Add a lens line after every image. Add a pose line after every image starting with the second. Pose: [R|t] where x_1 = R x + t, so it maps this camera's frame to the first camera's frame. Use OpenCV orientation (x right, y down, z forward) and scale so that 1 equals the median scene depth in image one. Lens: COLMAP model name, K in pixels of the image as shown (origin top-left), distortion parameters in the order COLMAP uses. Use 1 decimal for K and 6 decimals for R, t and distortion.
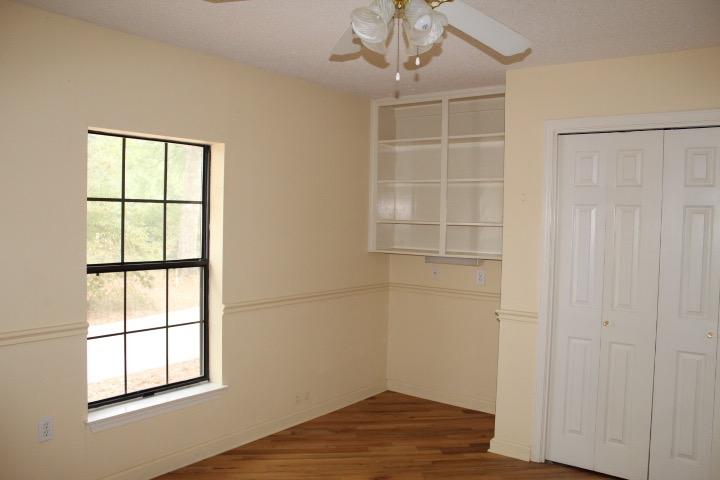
lens RADIAL K [[603.9, 0, 362.2], [0, 603.9, 239.8], [0, 0, 1]] dist [-0.082230, -0.007510]
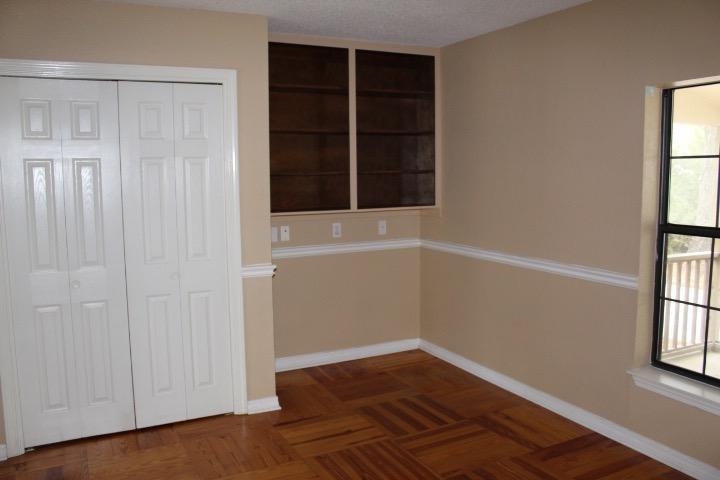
lens RADIAL K [[603.9, 0, 361.2], [0, 603.9, 239.1], [0, 0, 1]] dist [-0.082230, -0.007510]
pose [[0.422876, -0.132126, 0.896504, -0.169367], [0.062224, 0.991212, 0.116733, -0.009455], [-0.904049, 0.006421, 0.427381, 0.129847]]
